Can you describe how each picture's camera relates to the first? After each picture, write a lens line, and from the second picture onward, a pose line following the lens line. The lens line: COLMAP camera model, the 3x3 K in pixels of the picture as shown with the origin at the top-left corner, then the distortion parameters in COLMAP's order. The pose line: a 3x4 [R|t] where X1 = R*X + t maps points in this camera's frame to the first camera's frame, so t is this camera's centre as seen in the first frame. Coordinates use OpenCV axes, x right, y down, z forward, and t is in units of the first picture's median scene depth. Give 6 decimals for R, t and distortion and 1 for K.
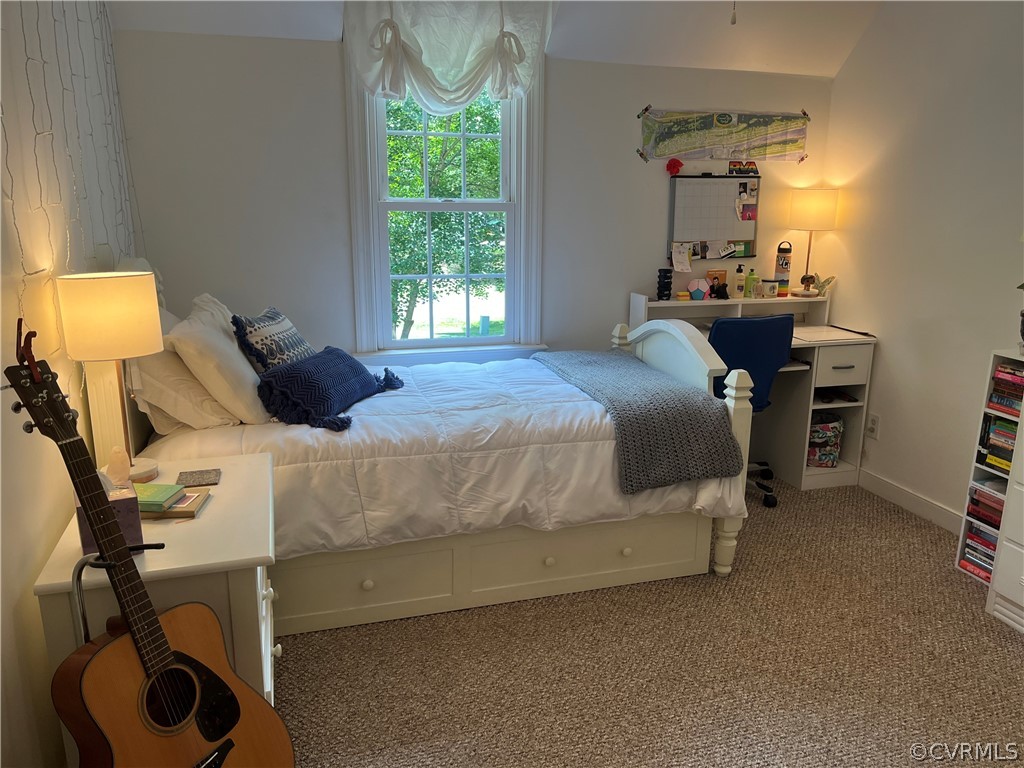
lens RADIAL K [[768.8, 0, 515.0], [0, 768.8, 384.9], [0, 0, 1]] dist [0.068560, -0.087091]
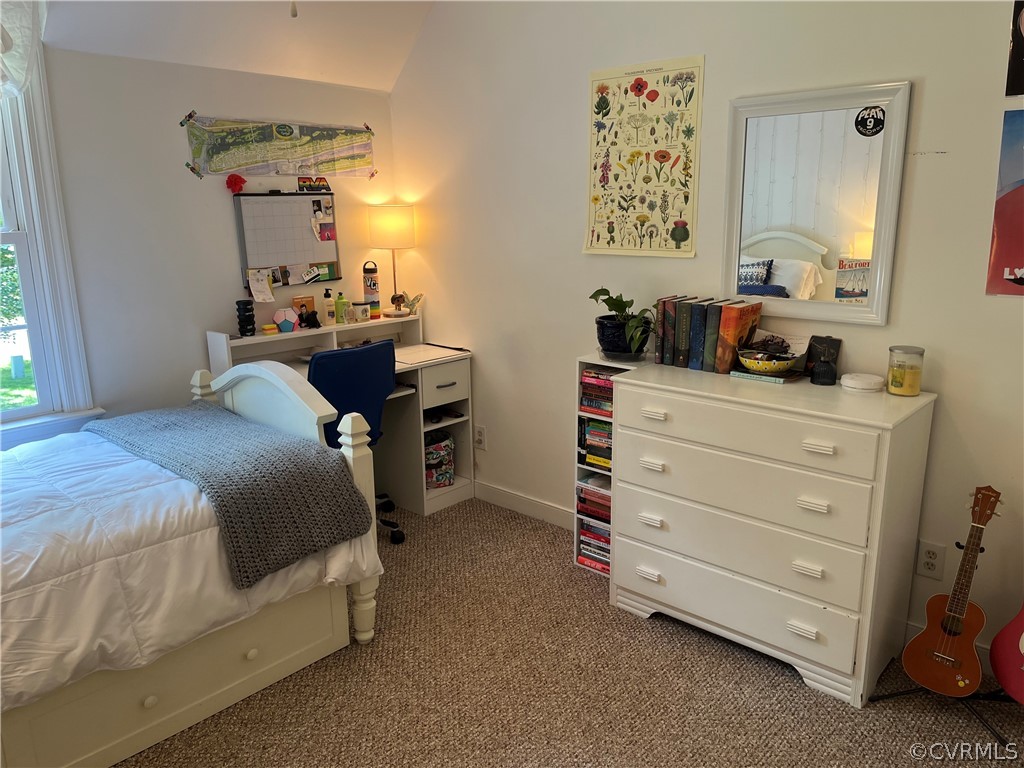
lens RADIAL K [[768.8, 0, 515.0], [0, 768.8, 384.9], [0, 0, 1]] dist [0.068560, -0.087091]
pose [[0.857823, -0.140619, 0.494333, 0.015610], [0.145455, 0.988942, 0.028908, -0.047008], [-0.492932, 0.047105, 0.868792, 0.124334]]
